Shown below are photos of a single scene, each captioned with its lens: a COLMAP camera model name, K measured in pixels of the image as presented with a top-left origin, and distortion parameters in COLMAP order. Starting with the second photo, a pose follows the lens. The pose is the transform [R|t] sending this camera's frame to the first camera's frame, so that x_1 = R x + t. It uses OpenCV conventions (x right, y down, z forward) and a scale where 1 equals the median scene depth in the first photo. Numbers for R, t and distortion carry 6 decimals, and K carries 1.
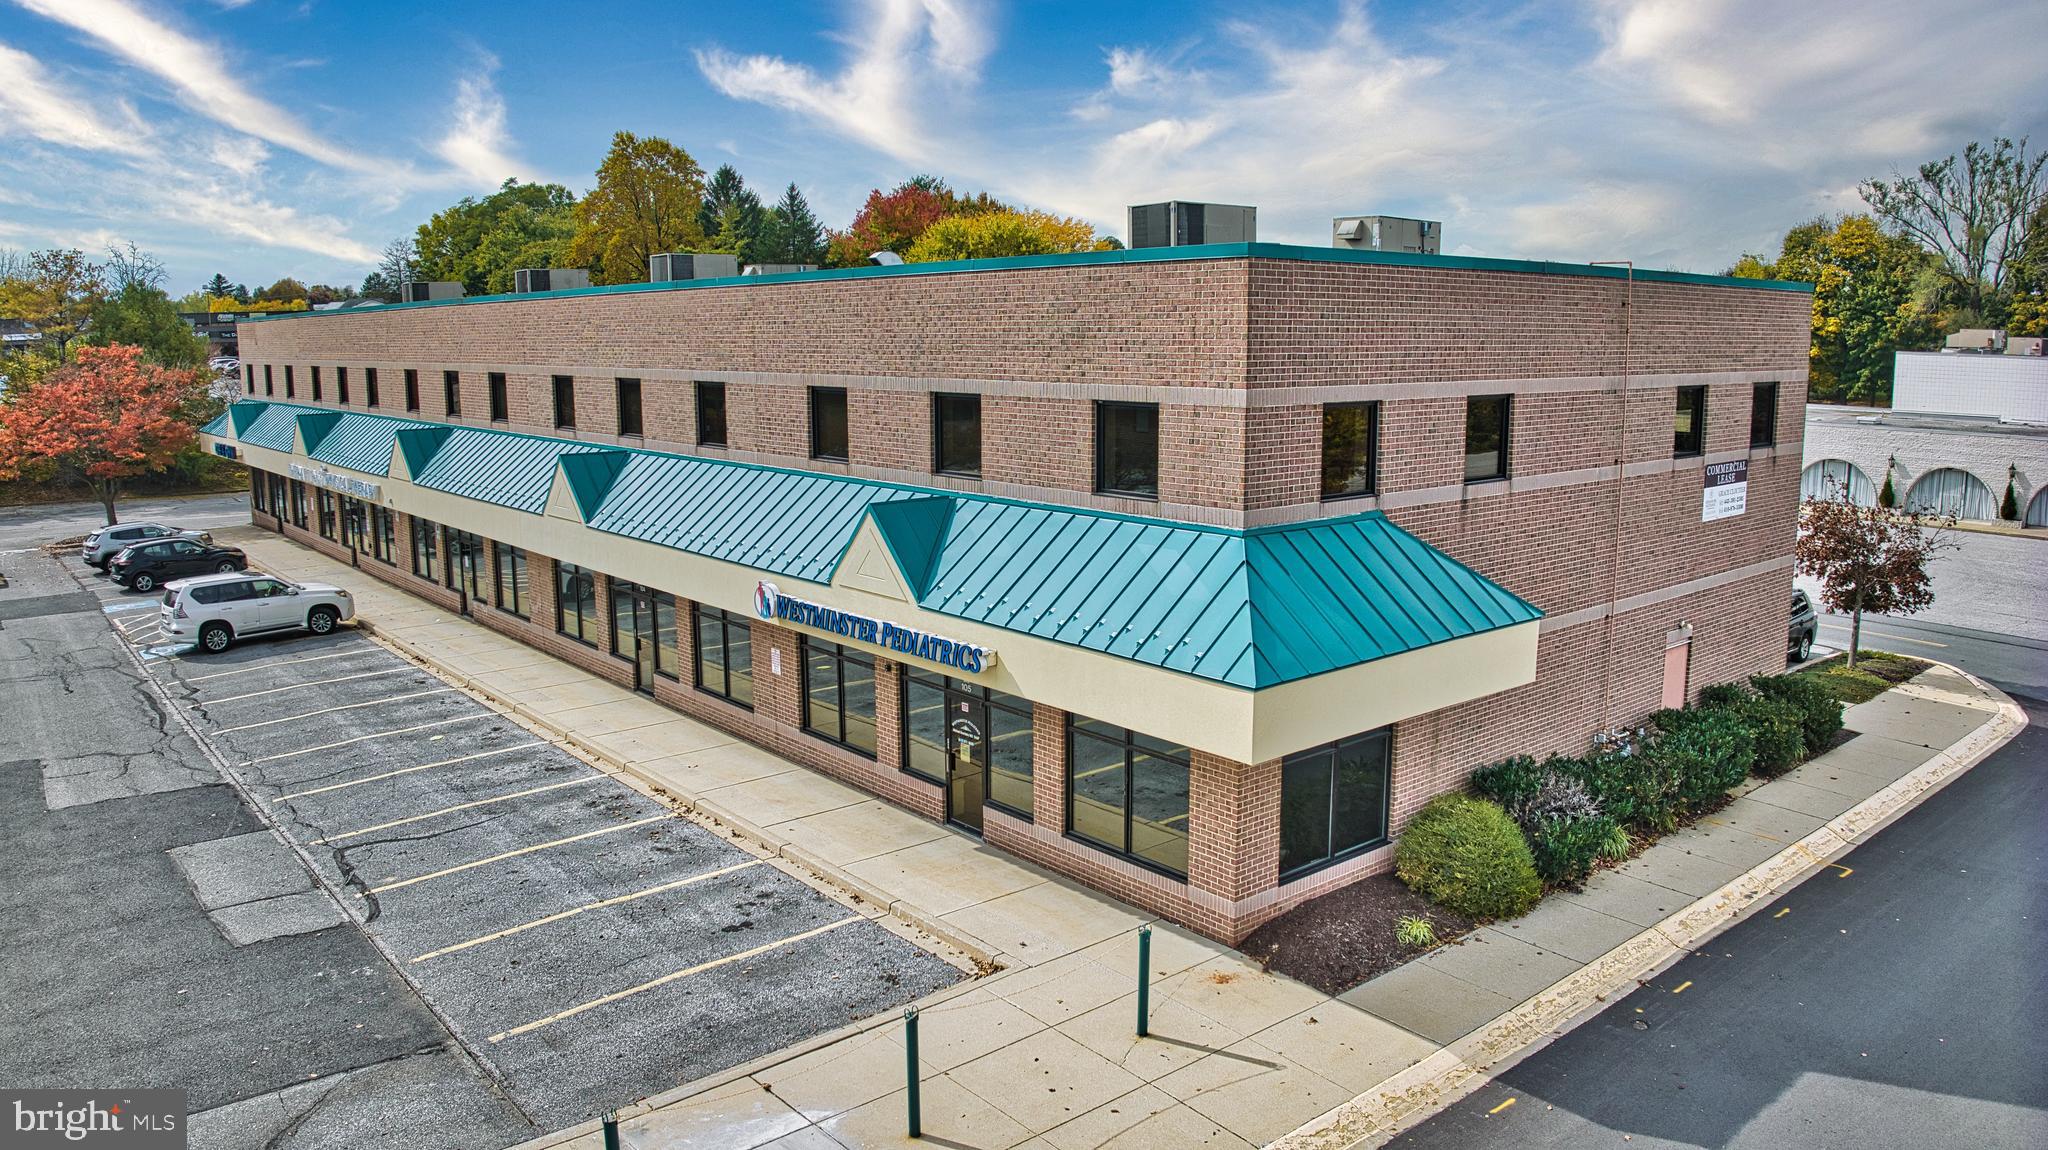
lens RADIAL K [[1441.7, 0, 1018.8], [0, 1441.7, 580.6], [0, 0, 1]] dist [-0.102866, -0.017106]
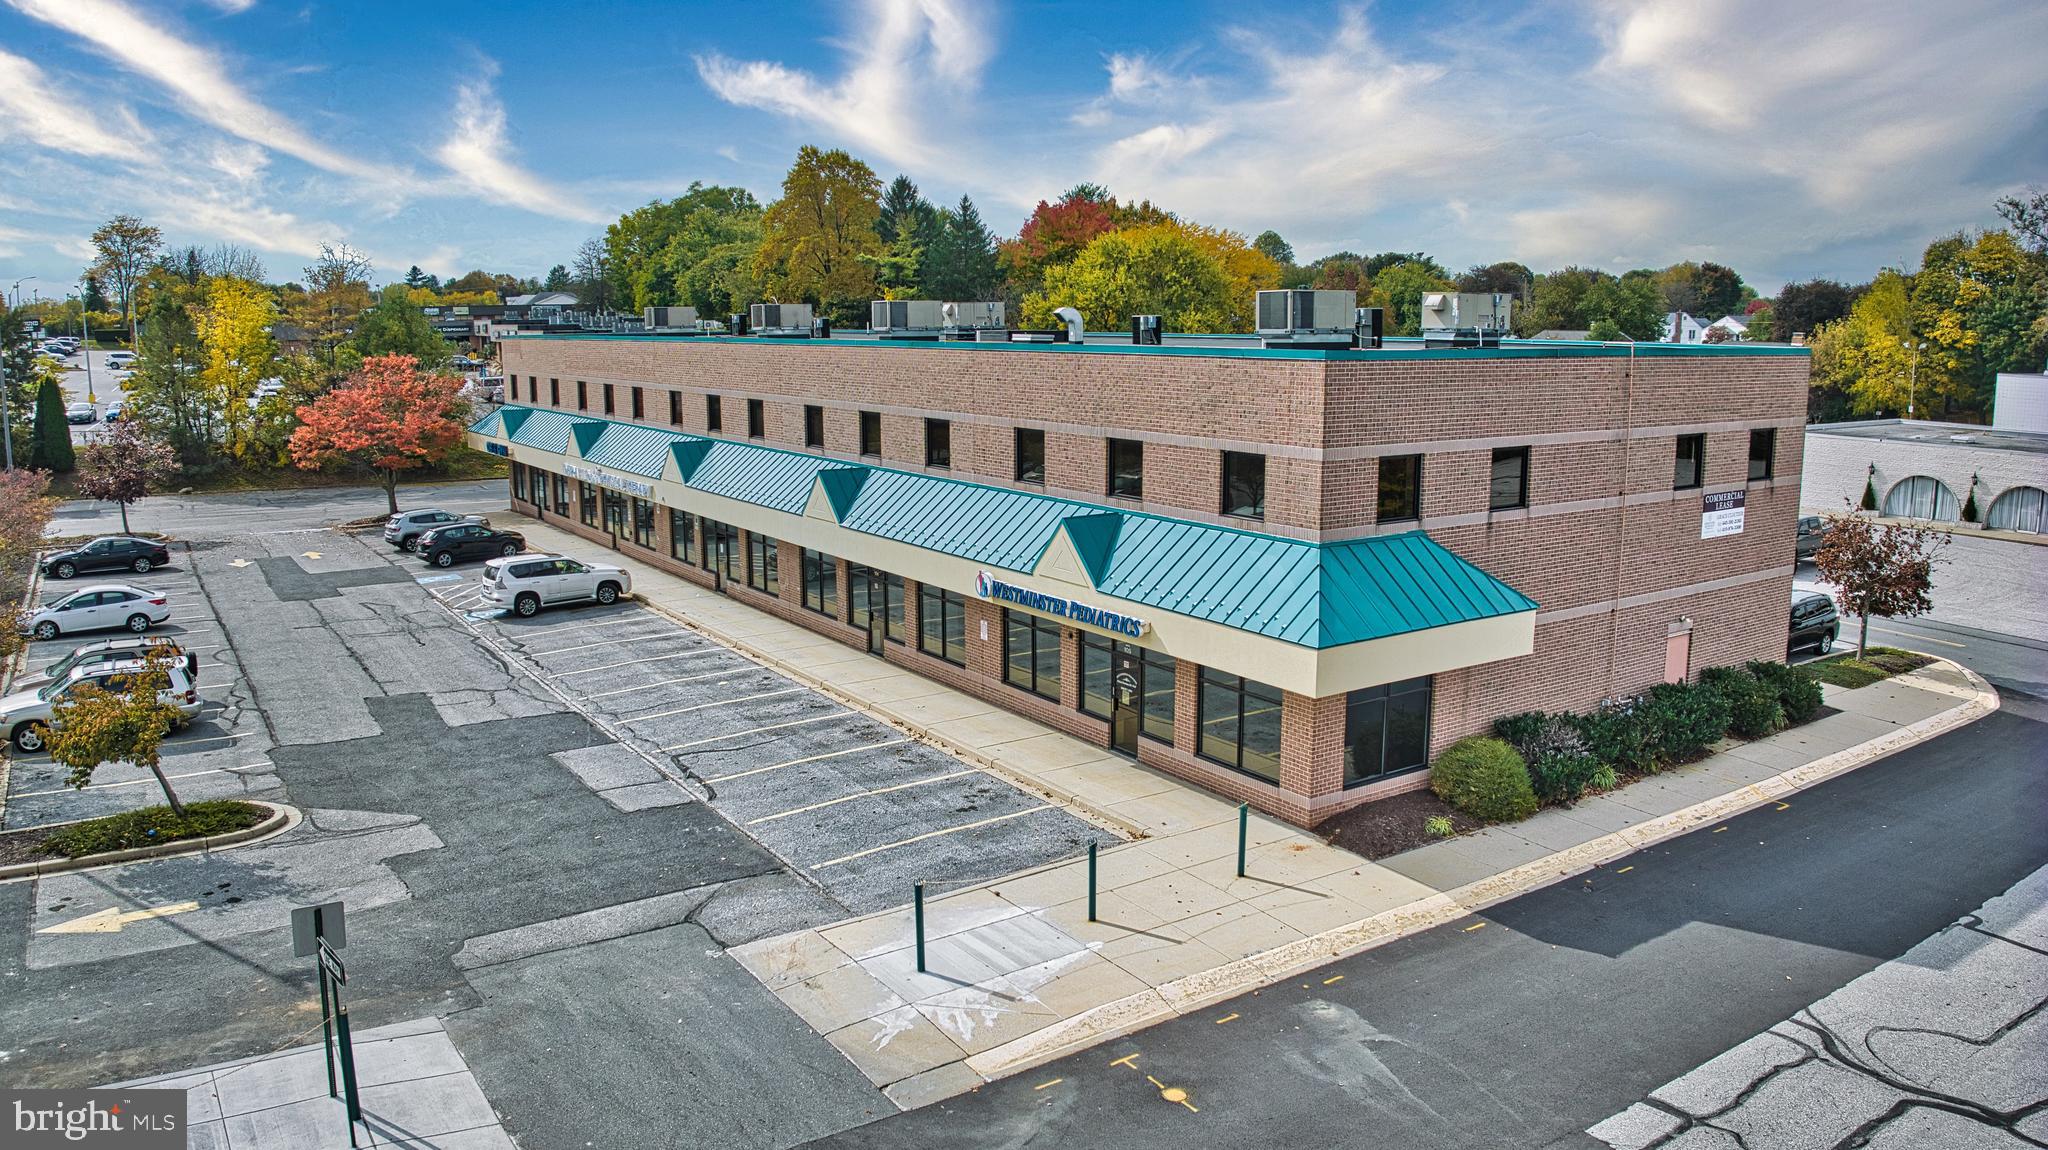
lens RADIAL K [[1441.7, 0, 1018.8], [0, 1441.7, 580.6], [0, 0, 1]] dist [-0.102866, -0.017106]
pose [[0.994122, 0.021166, -0.106176, 0.004536], [-0.020326, 0.999753, 0.008985, -0.002811], [0.106340, -0.006774, 0.994307, -0.348185]]
